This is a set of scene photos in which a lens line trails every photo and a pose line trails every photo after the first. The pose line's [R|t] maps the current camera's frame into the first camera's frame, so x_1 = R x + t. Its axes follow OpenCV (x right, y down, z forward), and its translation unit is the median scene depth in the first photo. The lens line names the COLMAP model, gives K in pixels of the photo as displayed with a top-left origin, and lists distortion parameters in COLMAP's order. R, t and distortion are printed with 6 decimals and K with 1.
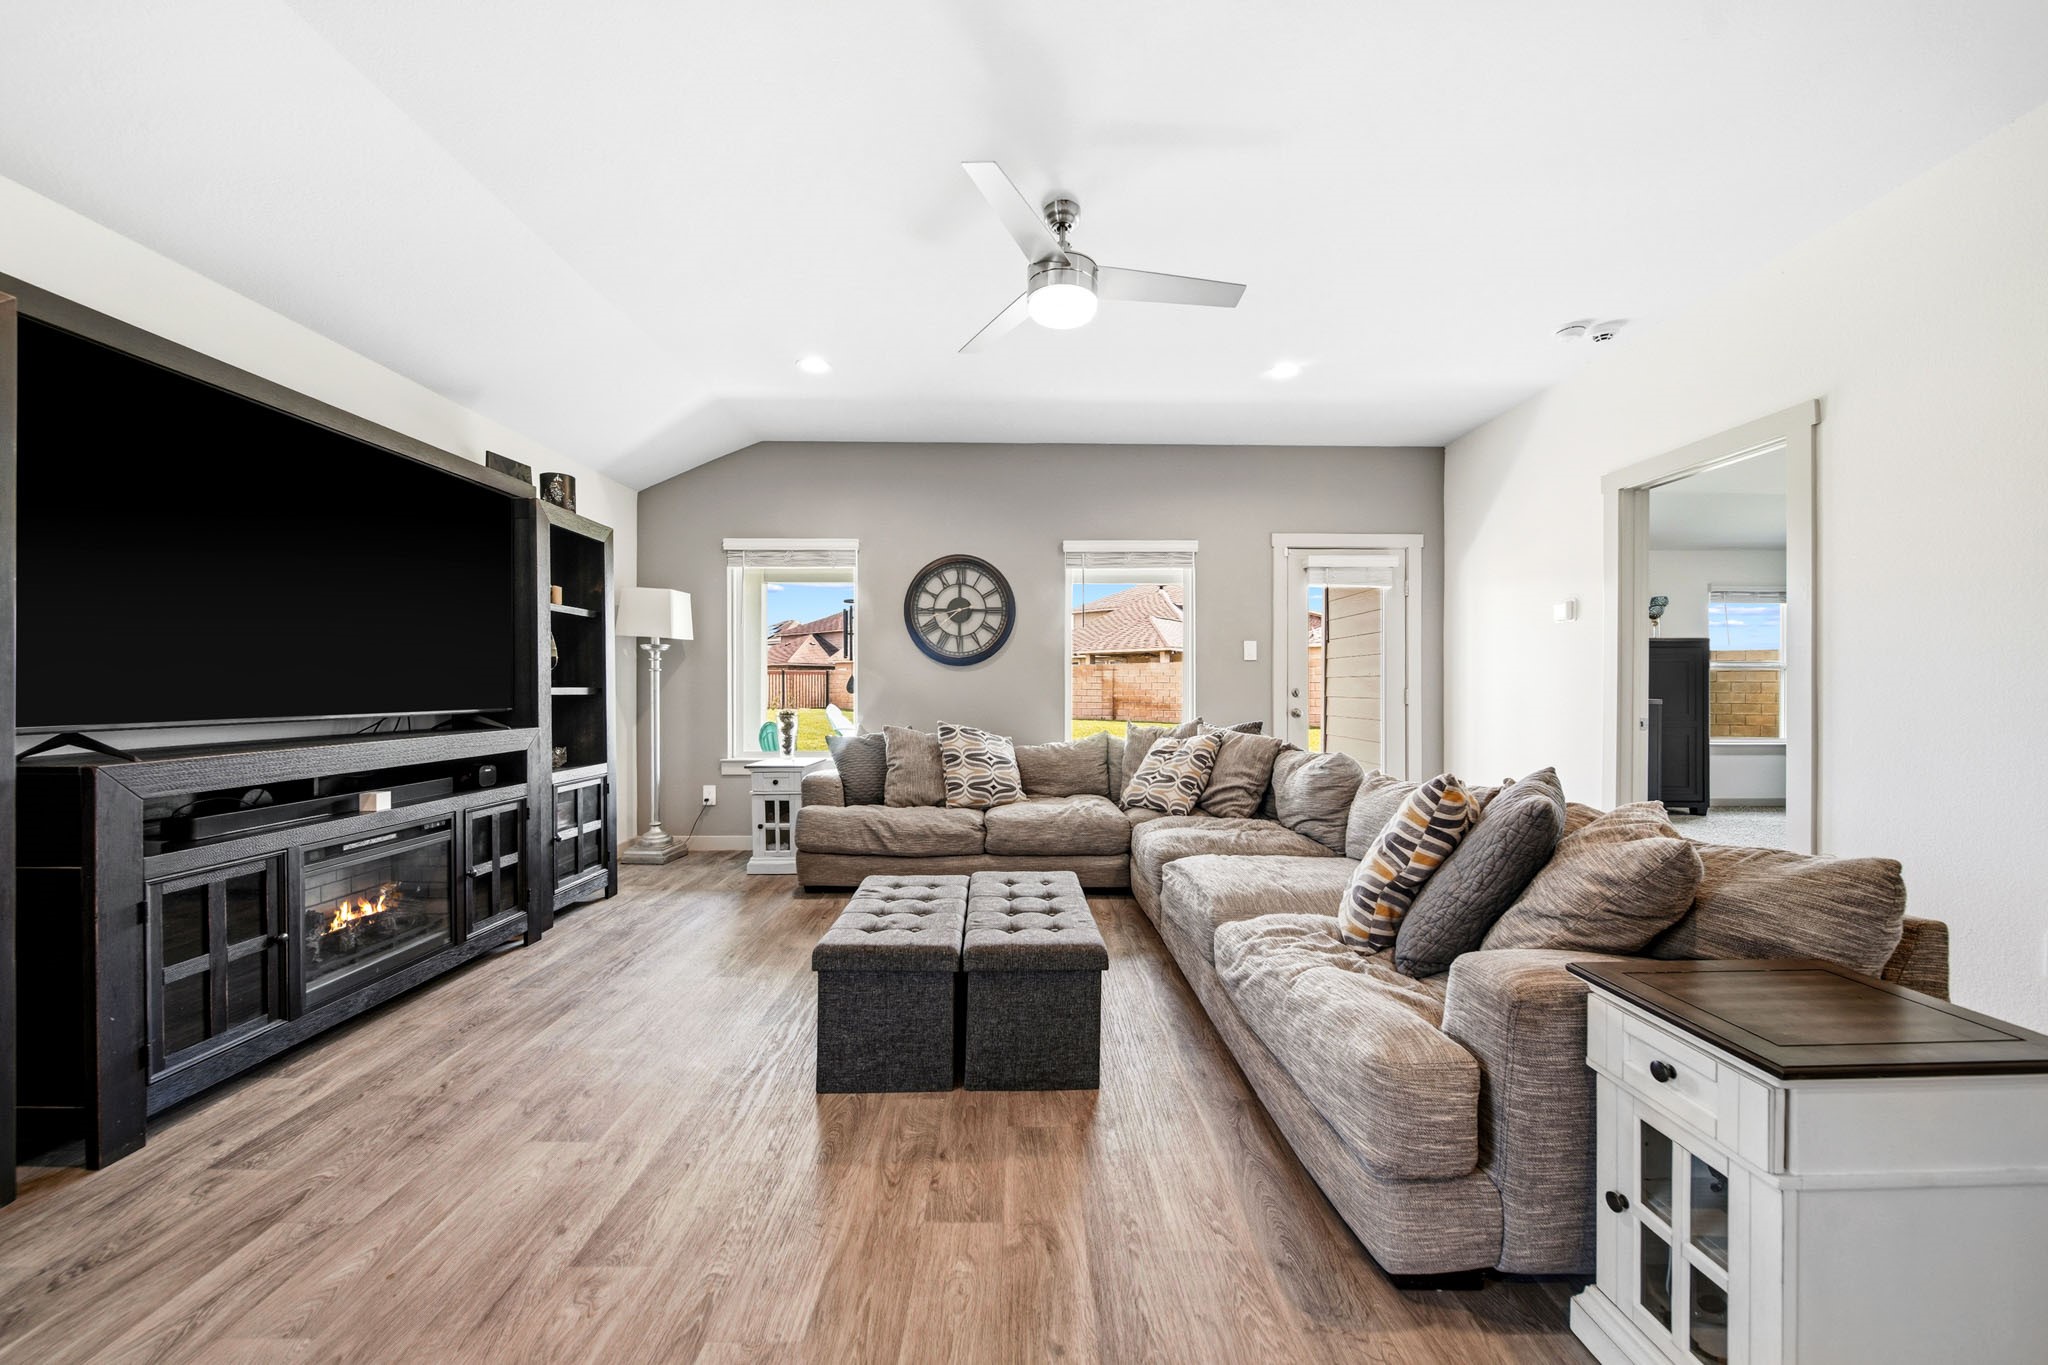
lens RADIAL K [[735.2, 0, 1026.6], [0, 735.2, 689.9], [0, 0, 1]] dist [0.001183, -0.000124]
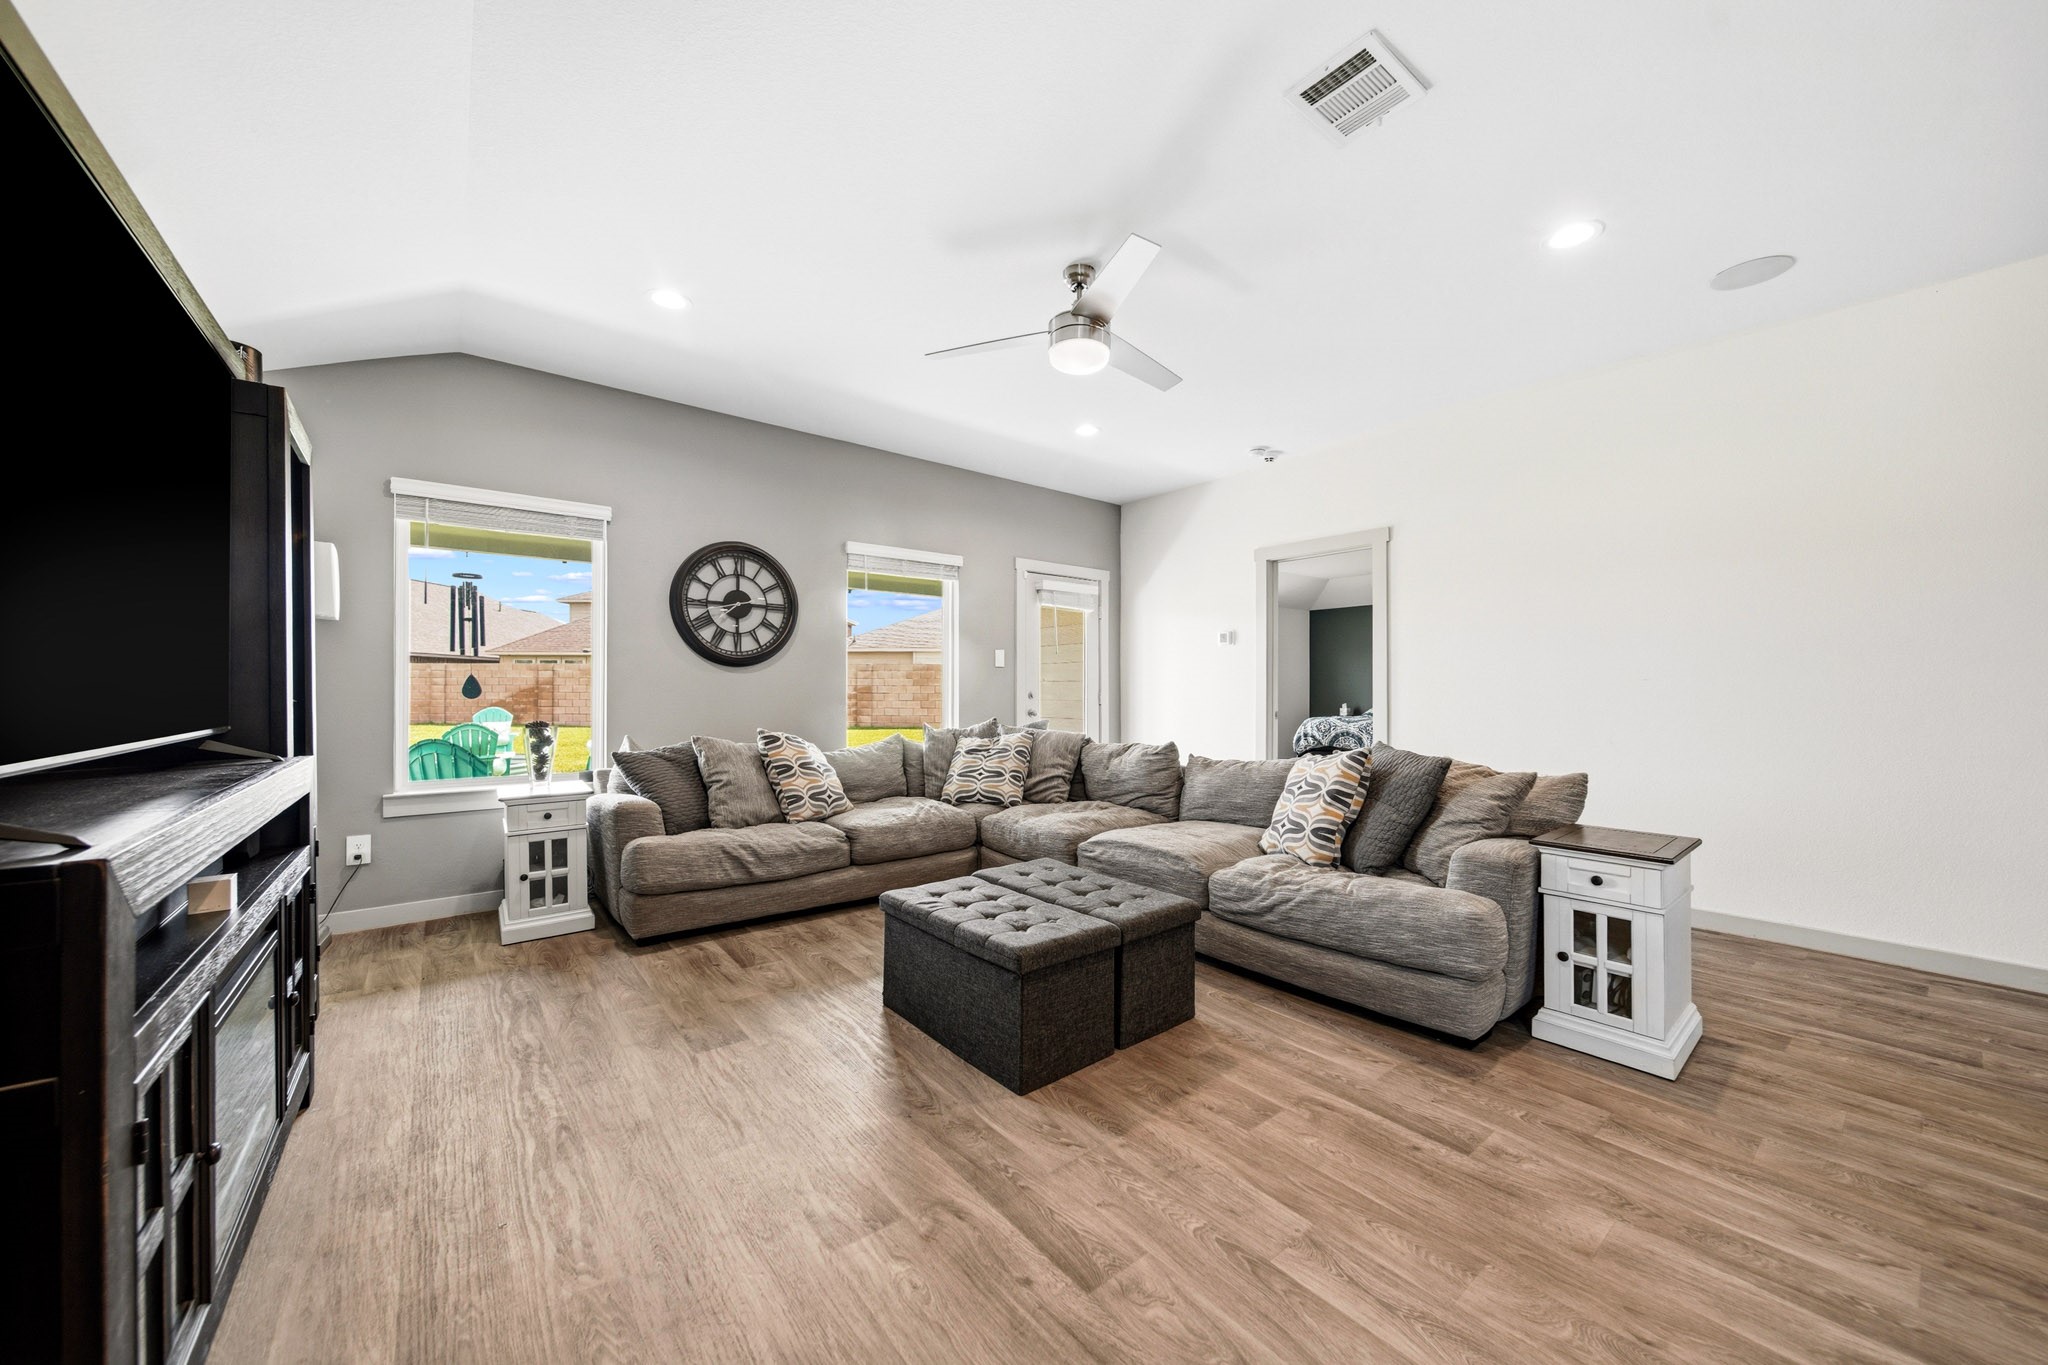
lens RADIAL K [[735.2, 0, 1028.7], [0, 735.2, 690.2], [0, 0, 1]] dist [0.001183, -0.000124]
pose [[0.786343, 0.000477, 0.617790, -0.439750], [0.001625, 0.999995, -0.002840, -0.001681], [-0.617788, 0.003238, 0.786338, 0.098743]]
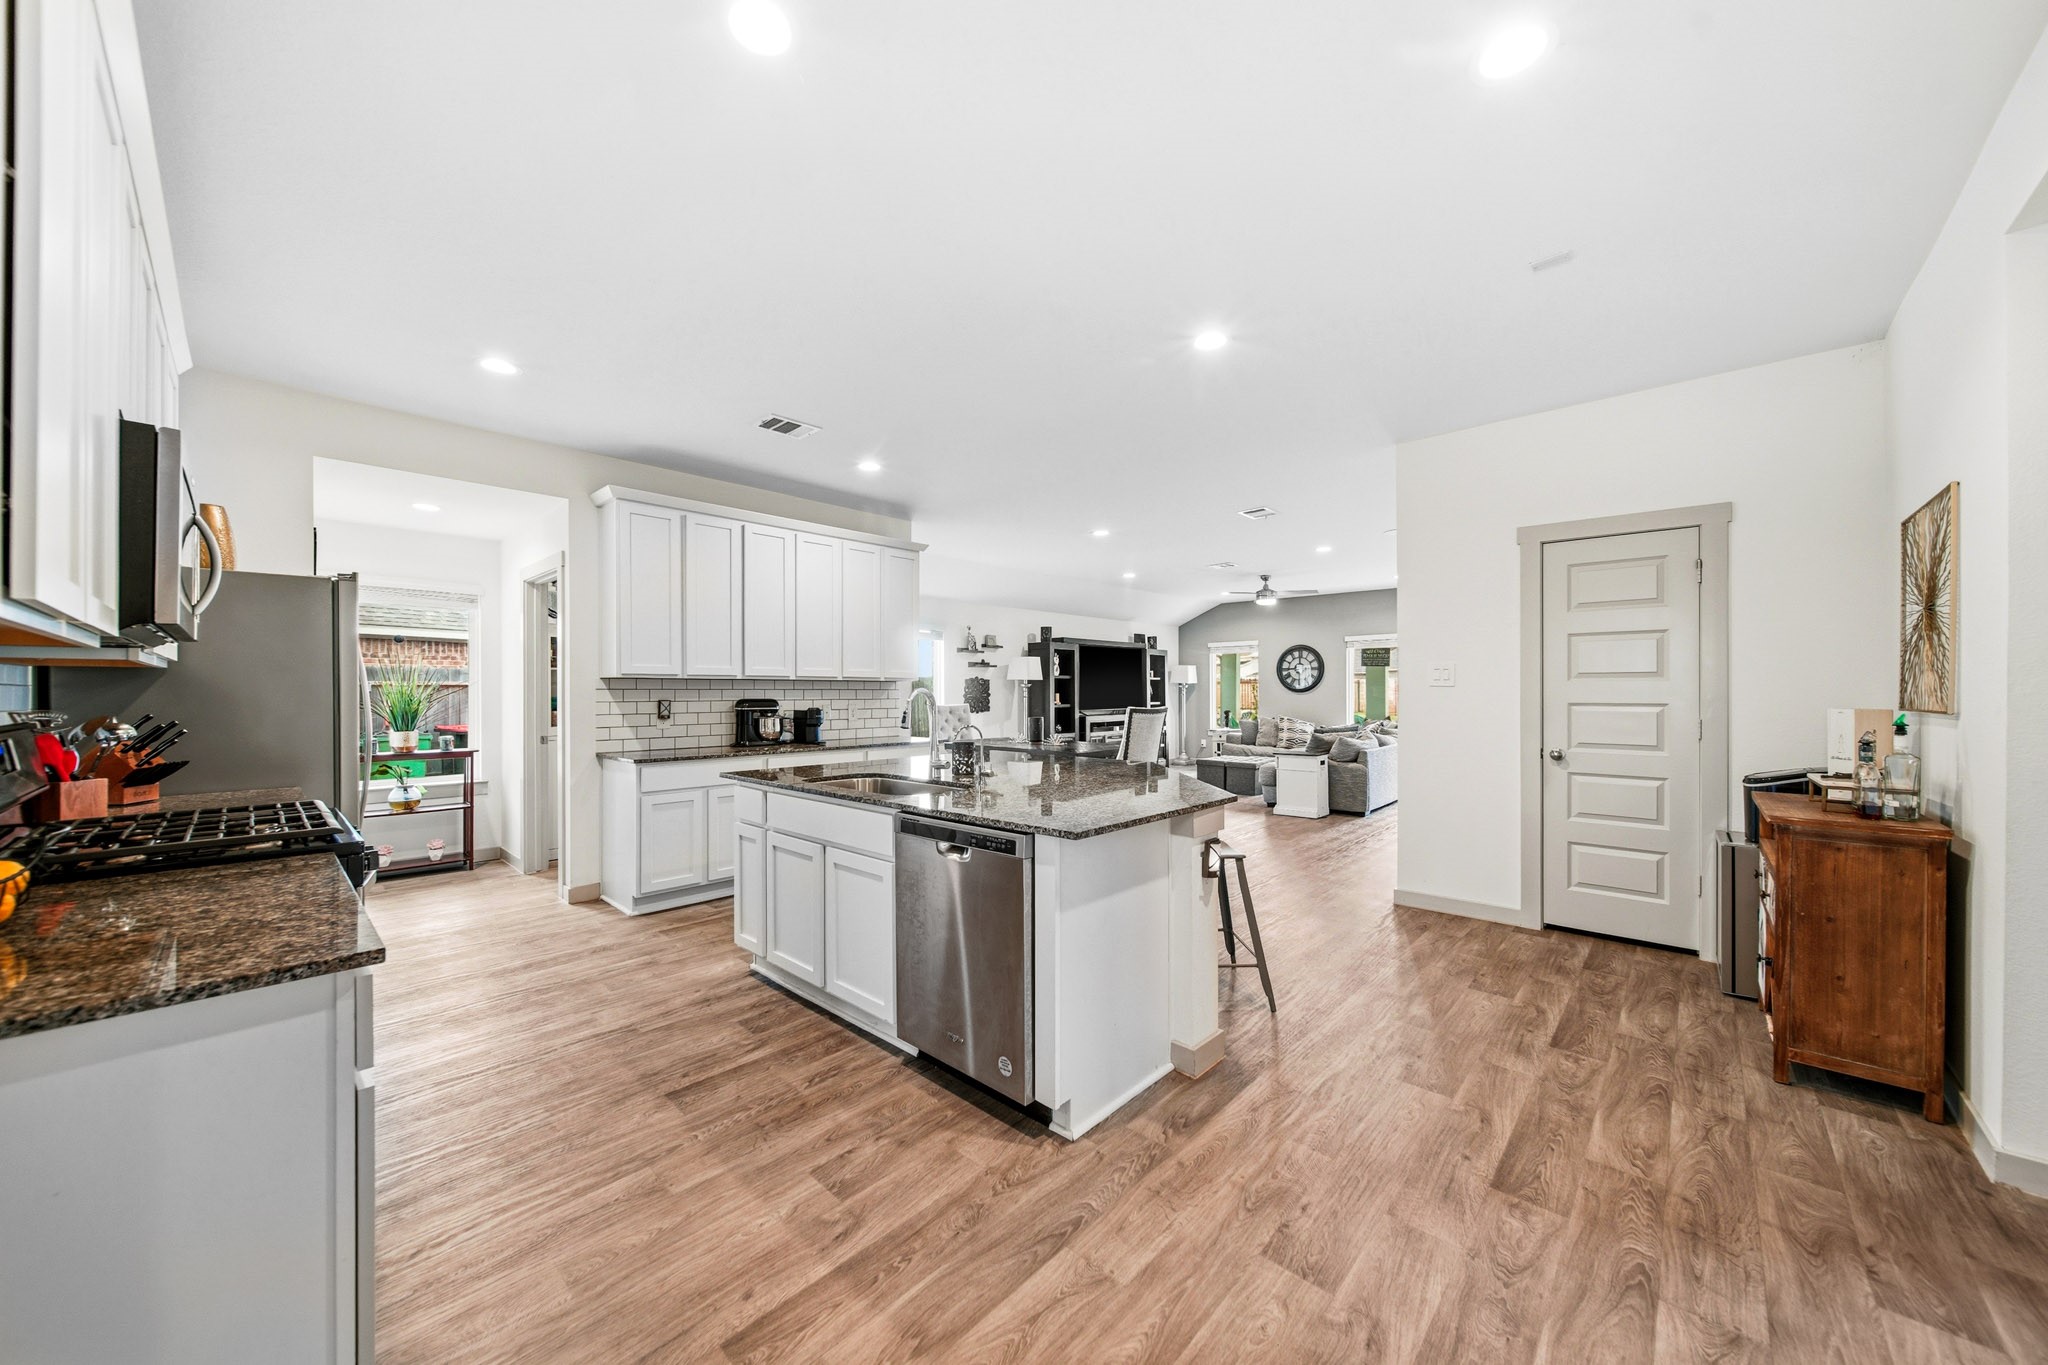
lens RADIAL K [[735.2, 0, 1019.7], [0, 735.2, 698.6], [0, 0, 1]] dist [0.001183, -0.000124]
pose [[0.725051, 0.002332, -0.688692, 1.053589], [0.000360, 0.999993, 0.003765, -0.027343], [0.688695, -0.002978, 0.725045, -1.577274]]
